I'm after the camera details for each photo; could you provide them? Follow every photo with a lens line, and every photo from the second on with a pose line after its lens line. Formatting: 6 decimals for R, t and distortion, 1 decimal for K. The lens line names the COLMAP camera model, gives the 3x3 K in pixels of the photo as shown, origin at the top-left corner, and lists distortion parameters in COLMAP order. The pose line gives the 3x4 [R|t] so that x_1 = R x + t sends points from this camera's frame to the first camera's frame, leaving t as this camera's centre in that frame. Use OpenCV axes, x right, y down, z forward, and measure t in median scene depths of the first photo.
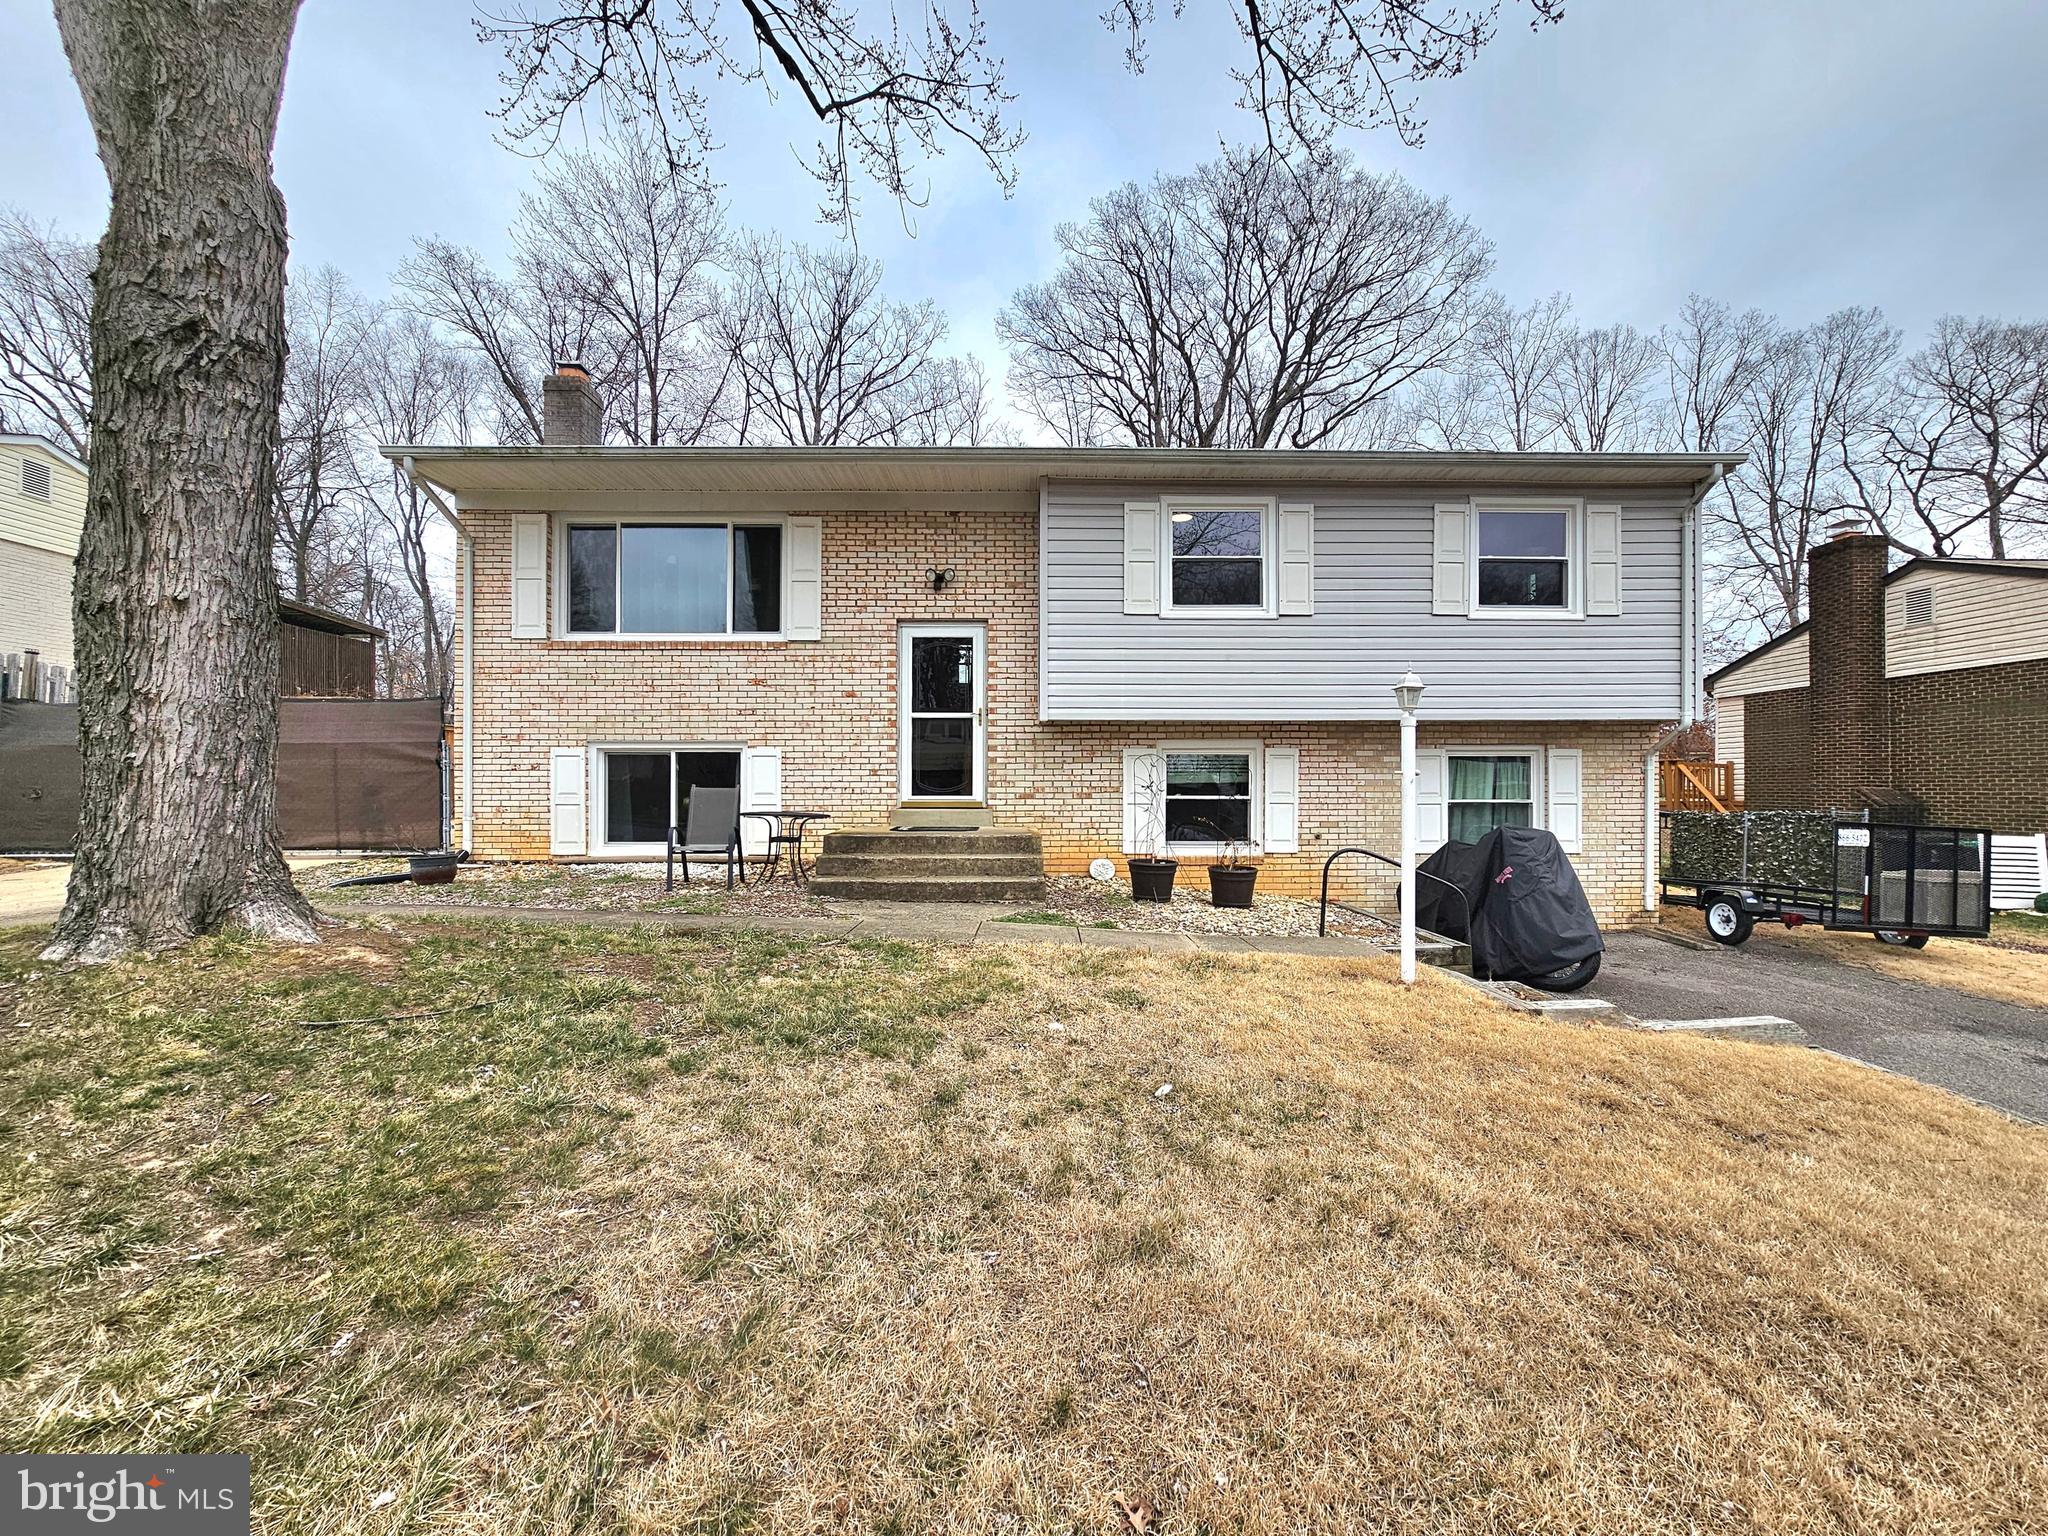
lens RADIAL K [[831.1, 0, 1025.9], [0, 831.1, 775.2], [0, 0, 1]] dist [0.000259, -0.000343]
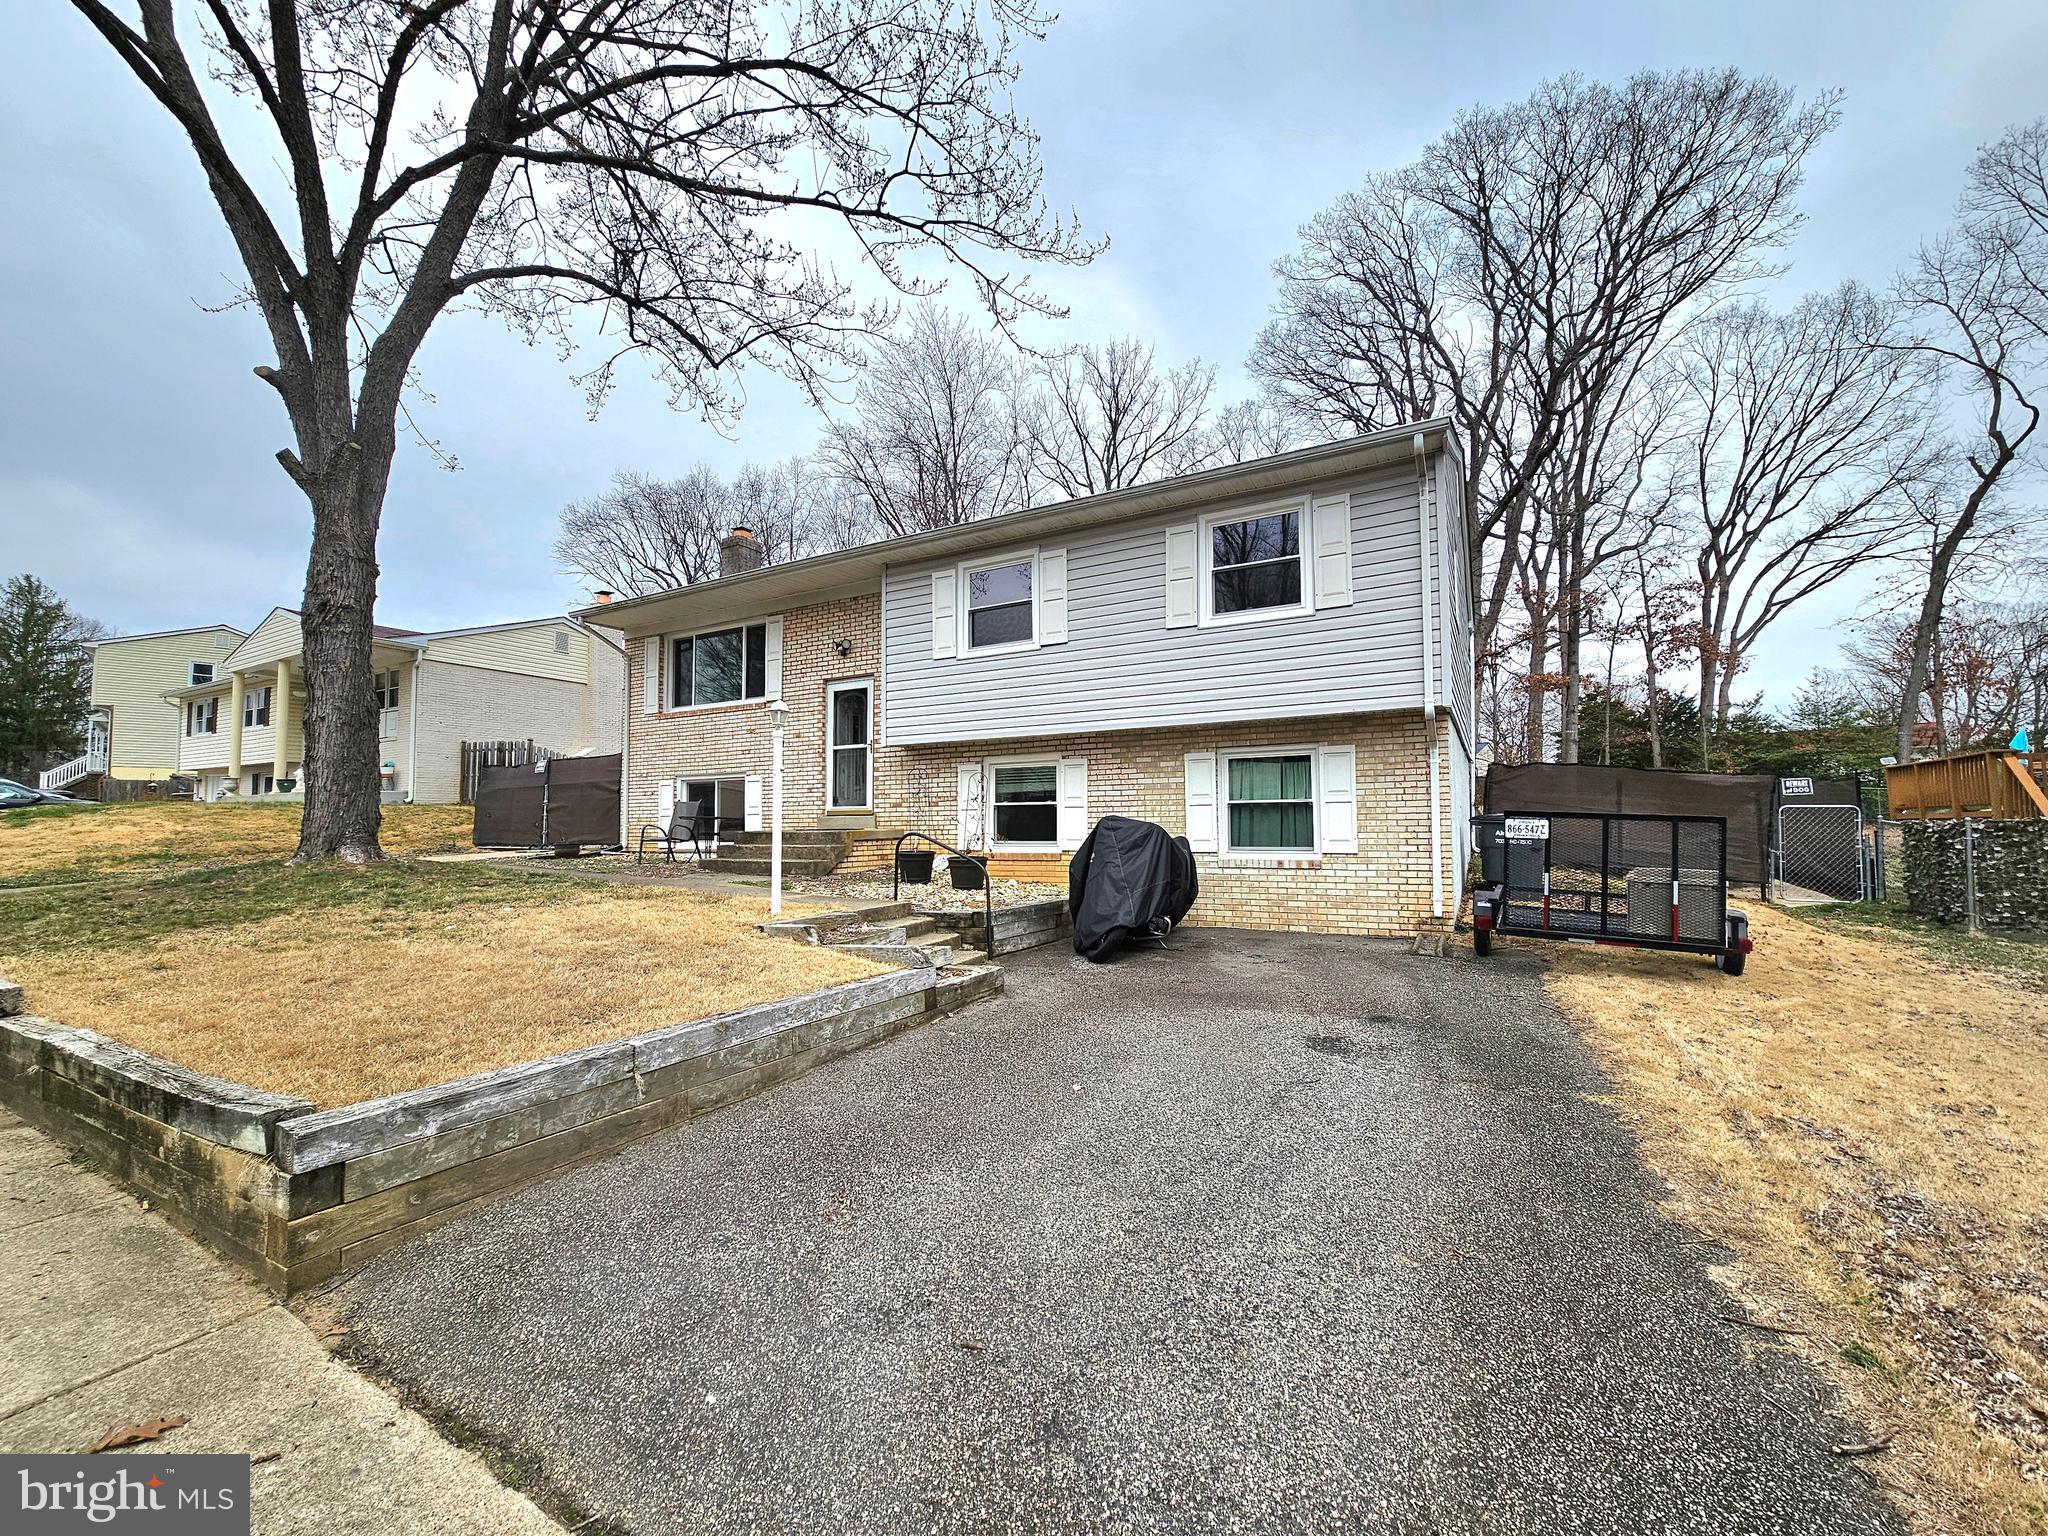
lens RADIAL K [[831.1, 0, 1037.0], [0, 831.1, 770.6], [0, 0, 1]] dist [0.000259, -0.000343]
pose [[0.864397, -0.041413, -0.501102, 0.842026], [0.015598, 0.998331, -0.055601, 0.046767], [0.502568, 0.040245, 0.863600, -0.012976]]
